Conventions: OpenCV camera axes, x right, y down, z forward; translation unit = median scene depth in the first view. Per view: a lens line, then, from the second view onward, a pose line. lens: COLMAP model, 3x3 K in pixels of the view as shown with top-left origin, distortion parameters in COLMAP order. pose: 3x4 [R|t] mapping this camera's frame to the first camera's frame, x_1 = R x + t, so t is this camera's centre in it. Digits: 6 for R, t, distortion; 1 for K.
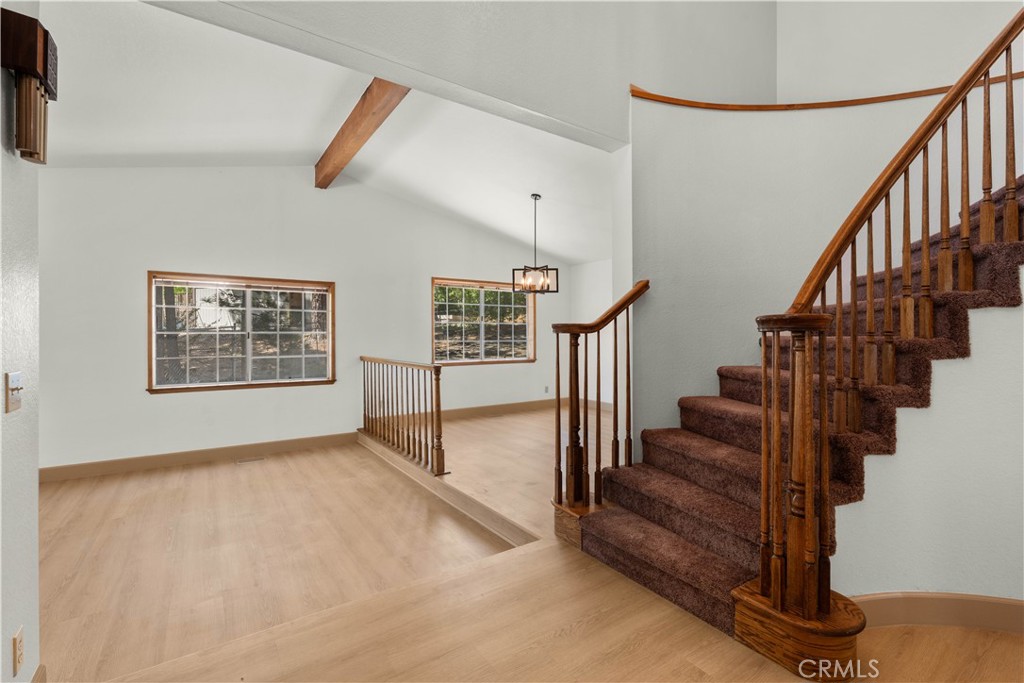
lens RADIAL K [[450.7, 0, 512.0], [0, 450.7, 341.5], [0, 0, 1]] dist [-0.002314, -0.000305]
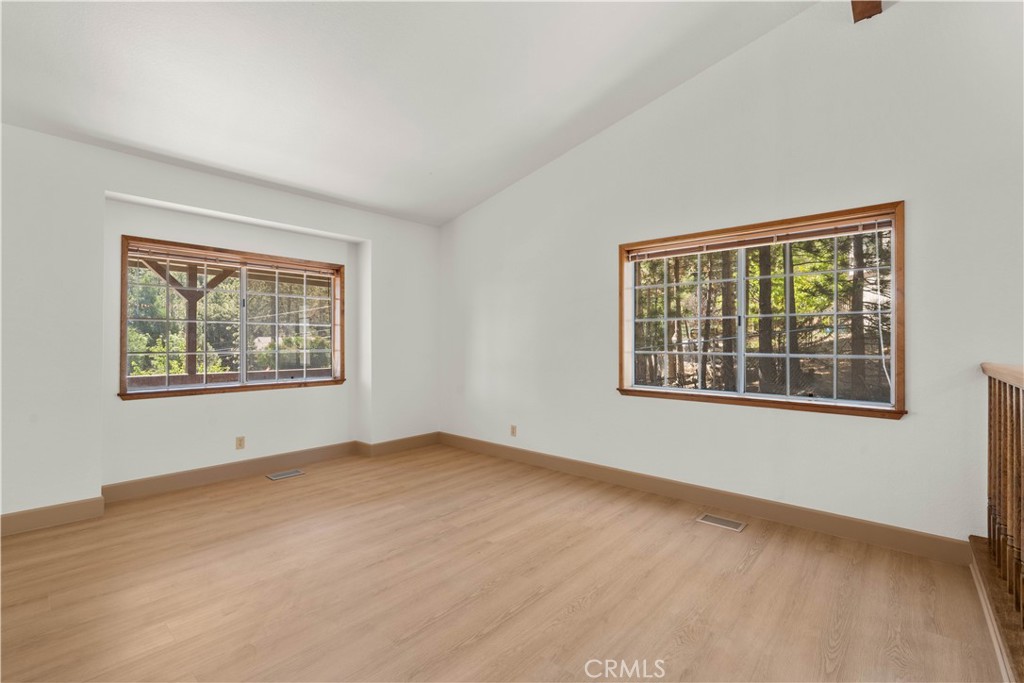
lens RADIAL K [[450.7, 0, 512.0], [0, 450.7, 341.5], [0, 0, 1]] dist [-0.002314, -0.000305]
pose [[0.247635, 0.008233, -0.968818, -0.053703], [-0.006628, 0.999955, 0.006803, 0.015170], [0.968831, 0.004736, 0.247679, 0.598741]]
